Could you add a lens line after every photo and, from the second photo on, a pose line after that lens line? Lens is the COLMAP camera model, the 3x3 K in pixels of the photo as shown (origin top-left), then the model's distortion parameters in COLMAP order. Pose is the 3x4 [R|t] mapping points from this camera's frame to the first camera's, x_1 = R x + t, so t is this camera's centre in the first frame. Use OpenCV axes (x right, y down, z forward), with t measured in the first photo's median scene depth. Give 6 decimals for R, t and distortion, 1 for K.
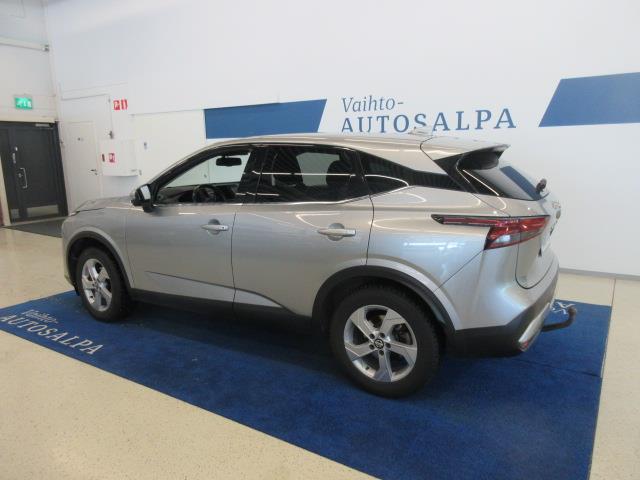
lens RADIAL K [[475.4, 0, 320.0], [0, 475.4, 240.0], [0, 0, 1]] dist [0.004817, 0.008314]
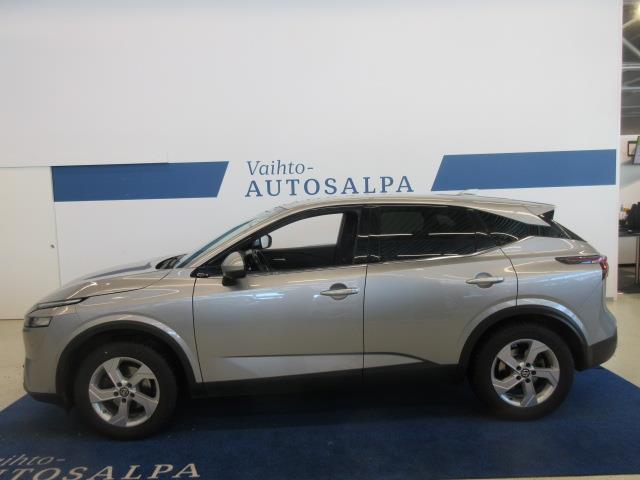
lens RADIAL K [[475.4, 0, 320.0], [0, 475.4, 240.0], [0, 0, 1]] dist [0.004817, 0.008314]
pose [[0.835291, -0.048248, 0.547687, -0.431554], [0.119203, 0.988340, -0.094731, -0.024335], [-0.536731, 0.144414, 0.831303, 0.124244]]
